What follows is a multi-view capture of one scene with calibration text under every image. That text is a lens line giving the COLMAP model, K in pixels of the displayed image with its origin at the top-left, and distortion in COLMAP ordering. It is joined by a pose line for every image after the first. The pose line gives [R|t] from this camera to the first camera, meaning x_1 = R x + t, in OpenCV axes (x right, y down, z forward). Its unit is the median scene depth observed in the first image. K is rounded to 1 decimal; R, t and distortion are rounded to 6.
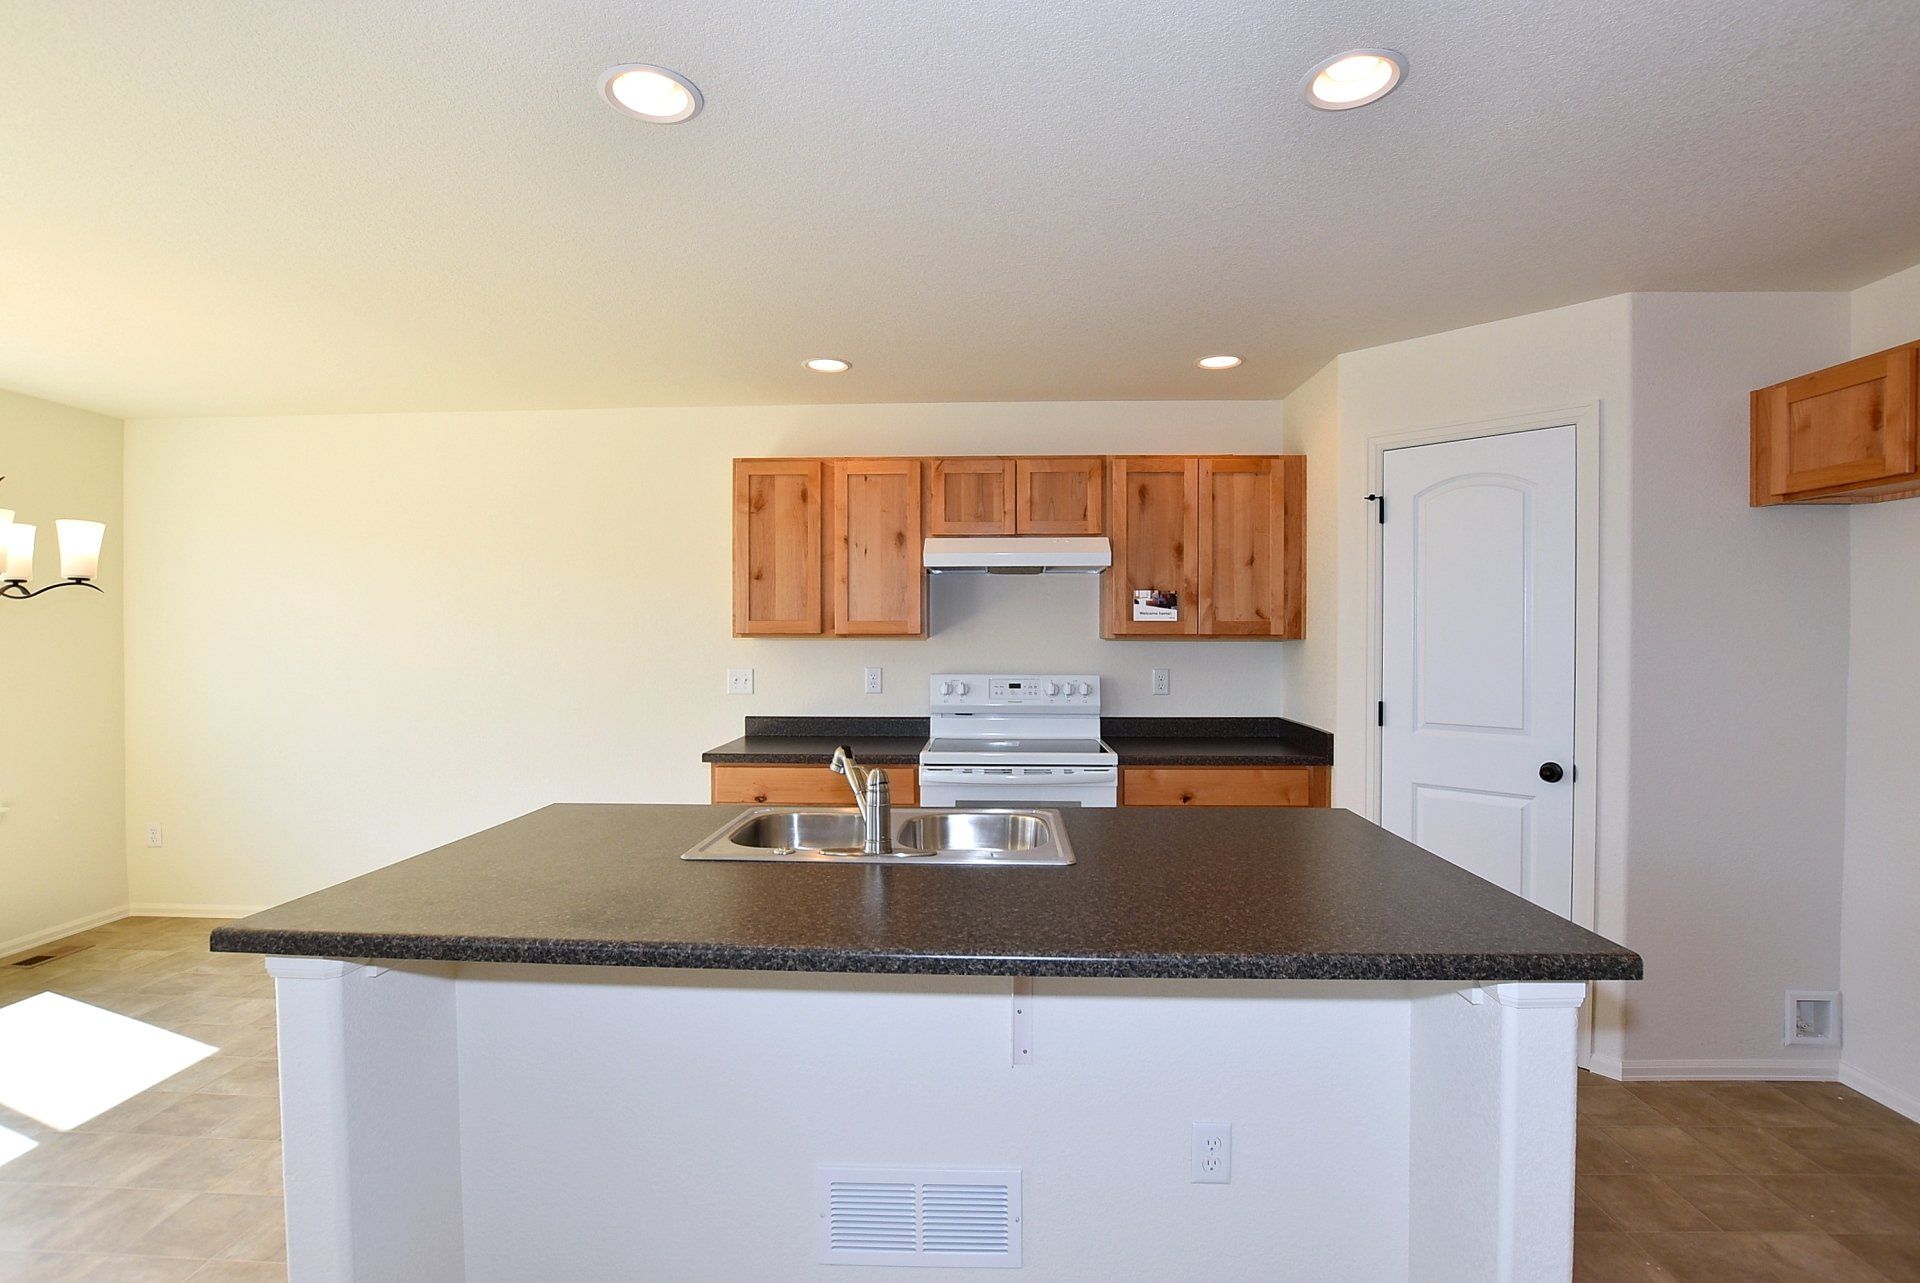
lens RADIAL K [[897.5, 0, 960.0], [0, 897.5, 641.5], [0, 0, 1]] dist [-0.037950, 0.007390]
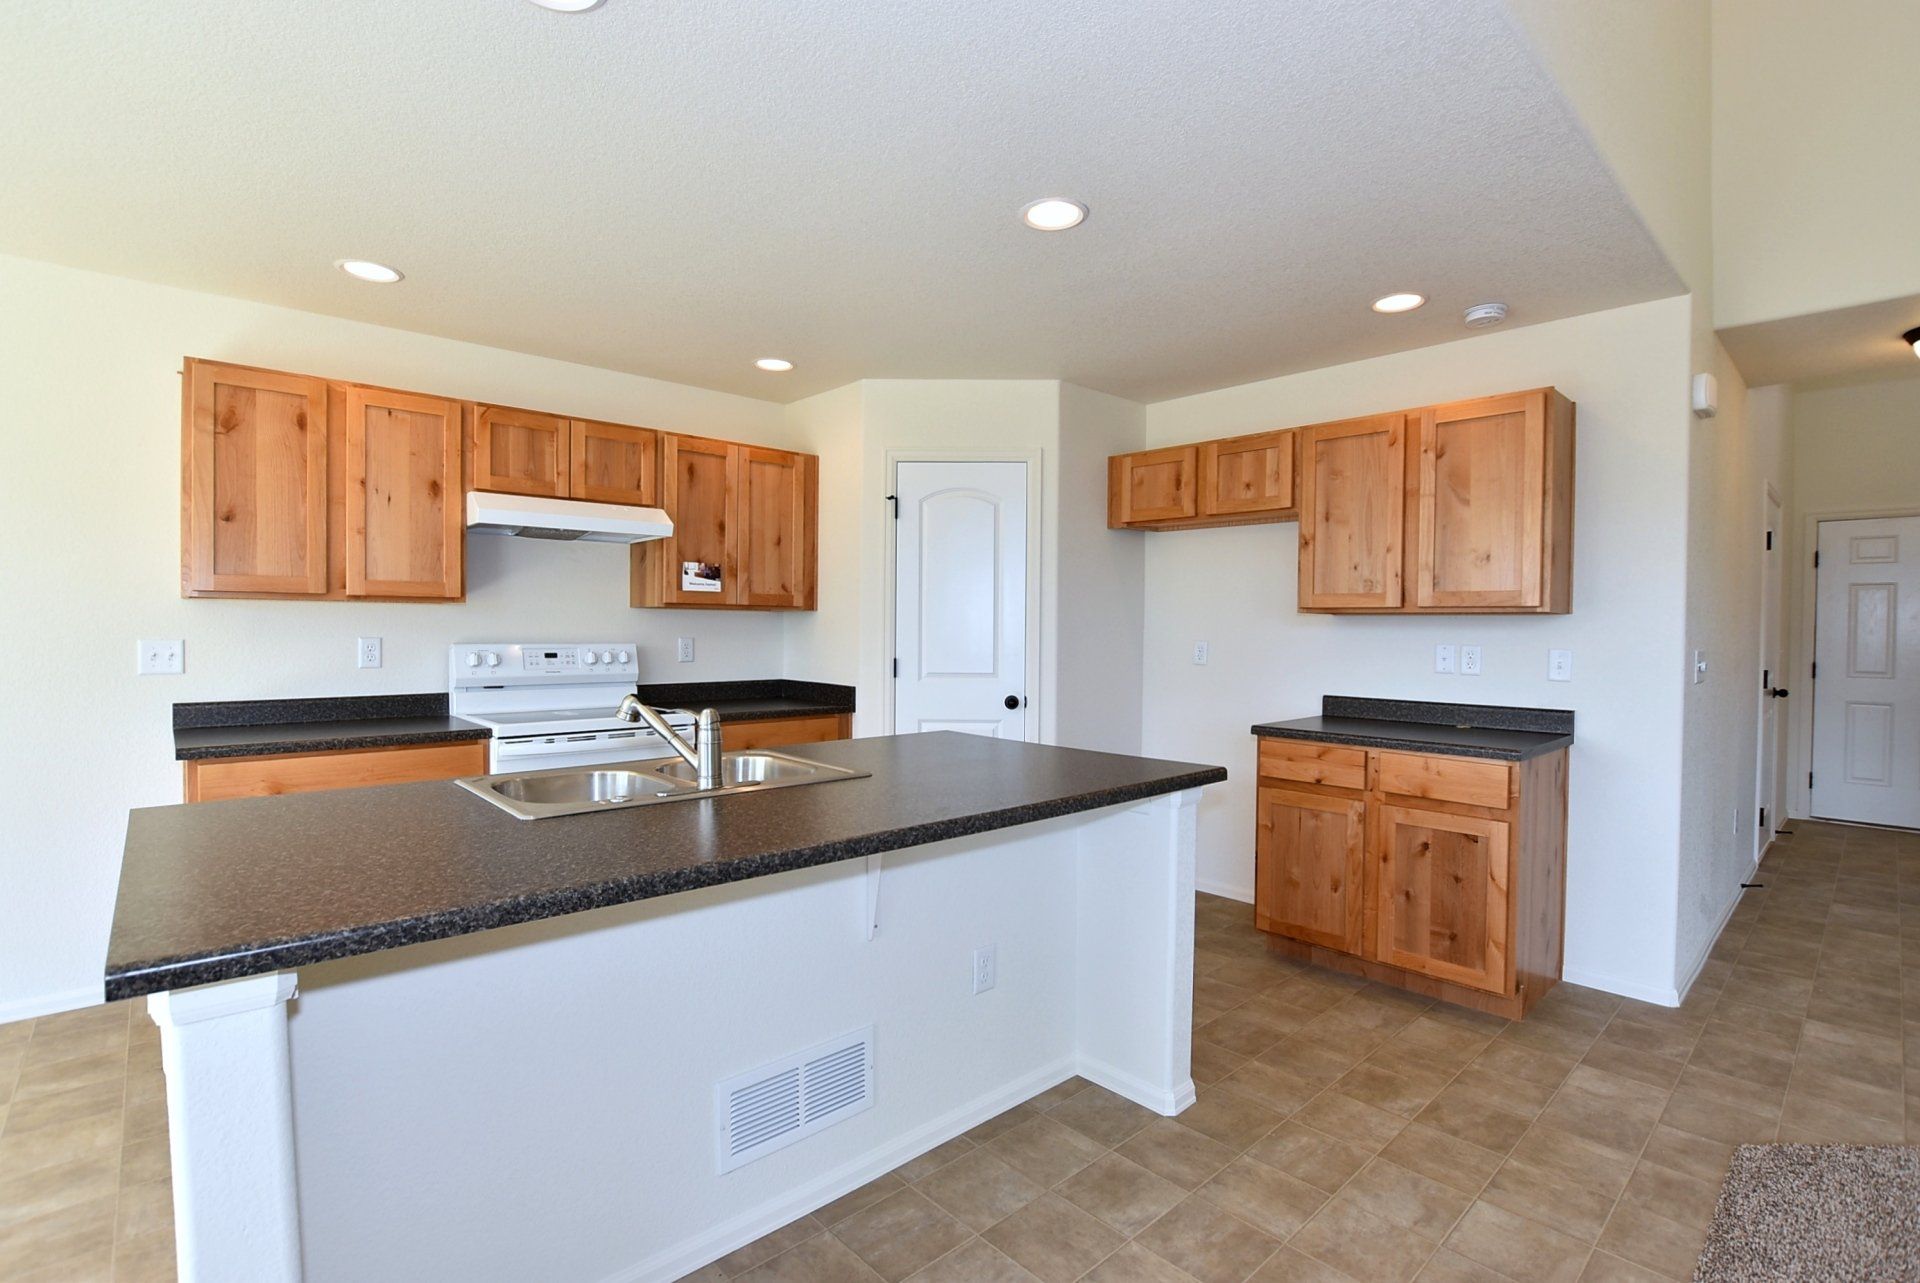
lens RADIAL K [[889.6, 0, 960.0], [0, 889.6, 641.5], [0, 0, 1]] dist [-0.035831, 0.006696]
pose [[0.705953, -0.006266, 0.708231, -0.317012], [-0.000712, 0.999954, 0.009557, 0.026932], [-0.708258, -0.007251, 0.705916, 0.029330]]
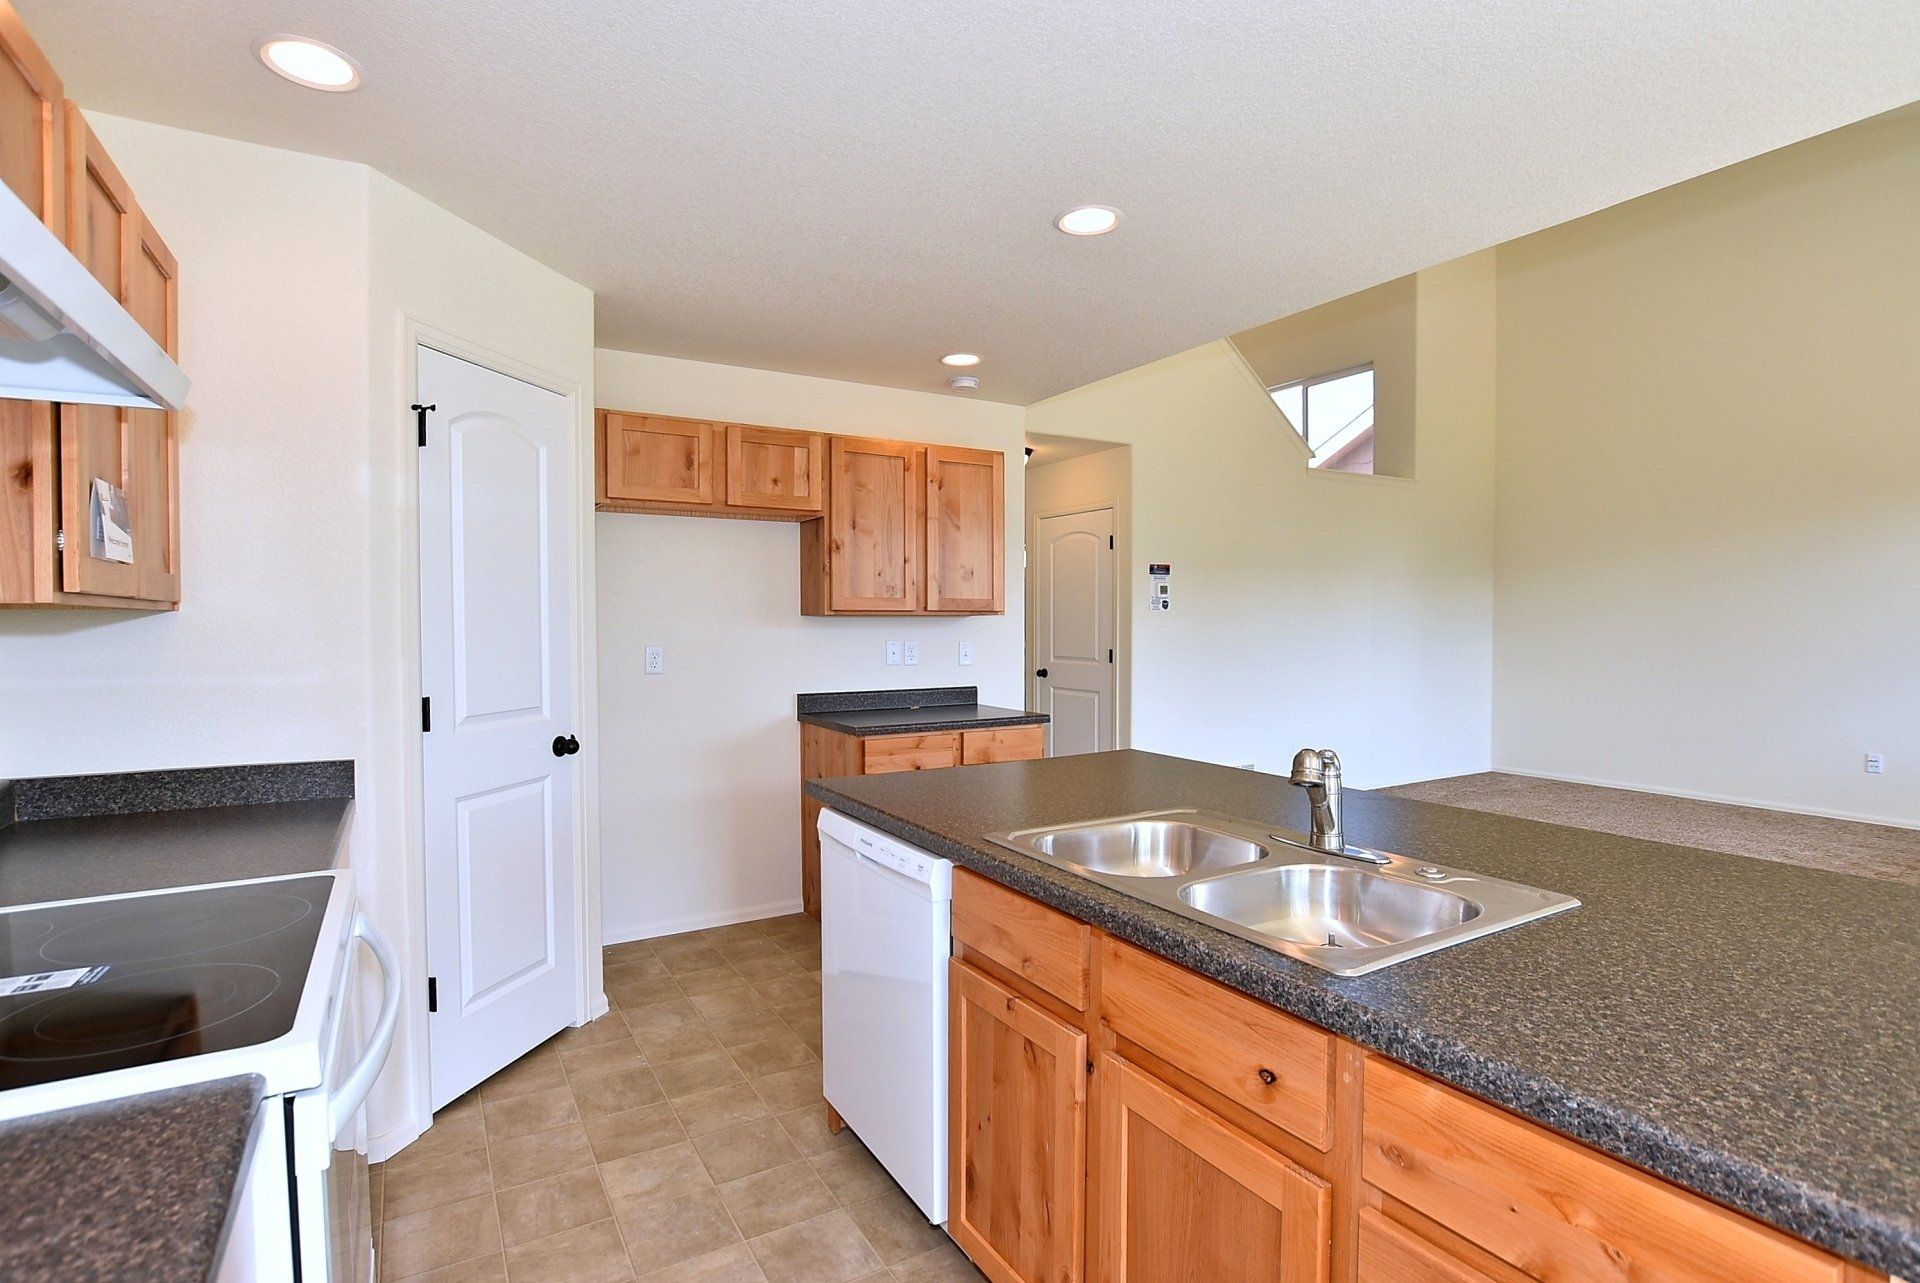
lens RADIAL K [[917.7, 0, 927.1], [0, 917.7, 648.4], [0, 0, 1]] dist [-0.041182, 0.015379]
pose [[-0.527377, -0.025462, 0.849250, -0.304439], [0.010917, 0.999265, 0.036739, 0.005539], [-0.849561, 0.028646, -0.526712, 0.907654]]
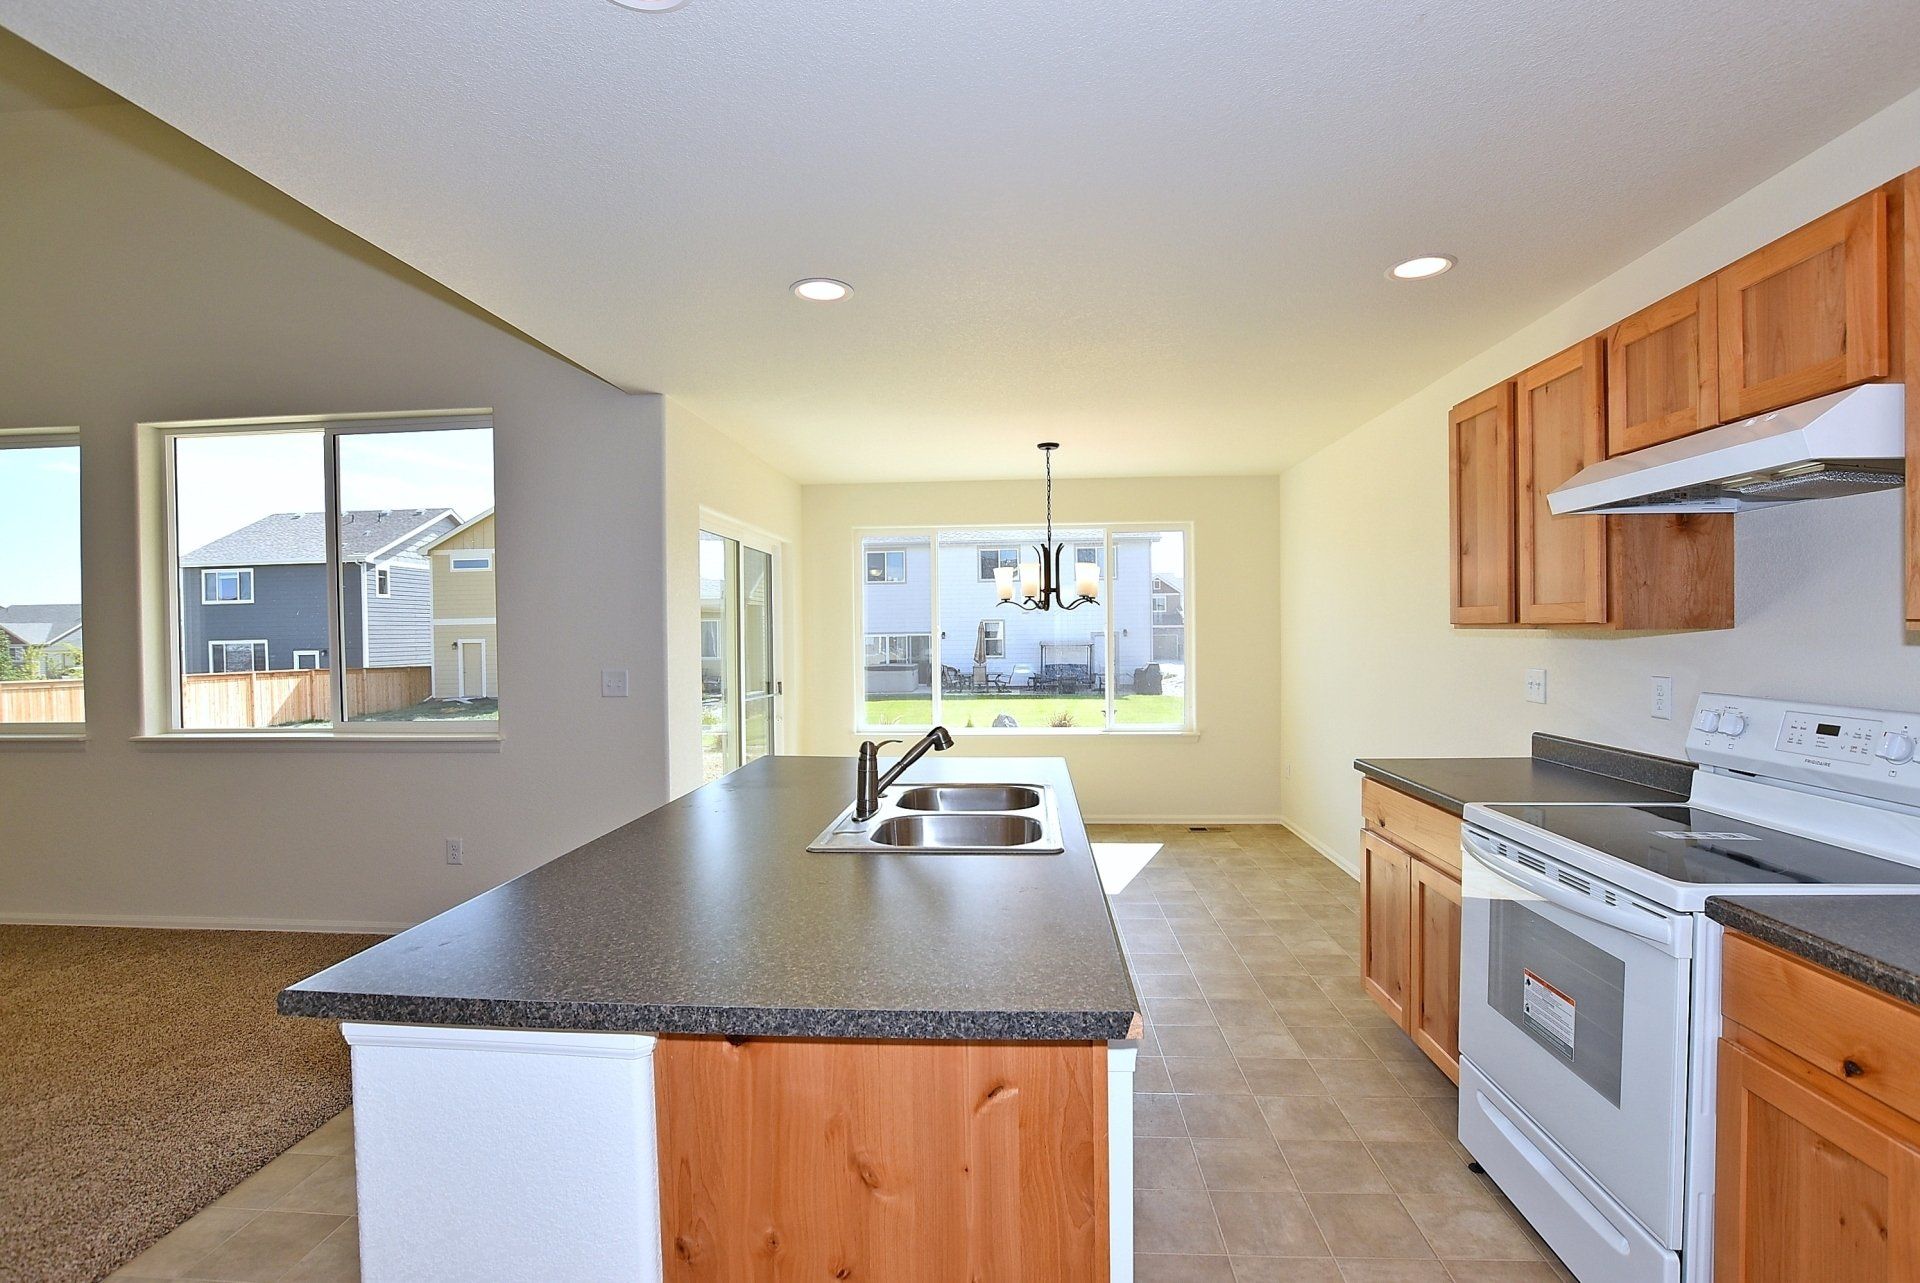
lens RADIAL K [[897.5, 0, 960.0], [0, 897.5, 641.5], [0, 0, 1]] dist [-0.037950, 0.007390]
pose [[-0.032701, 0.015612, -0.999343, 0.570605], [0.005846, 0.999864, 0.015429, -0.007686], [0.999448, -0.005338, -0.032787, 0.592967]]
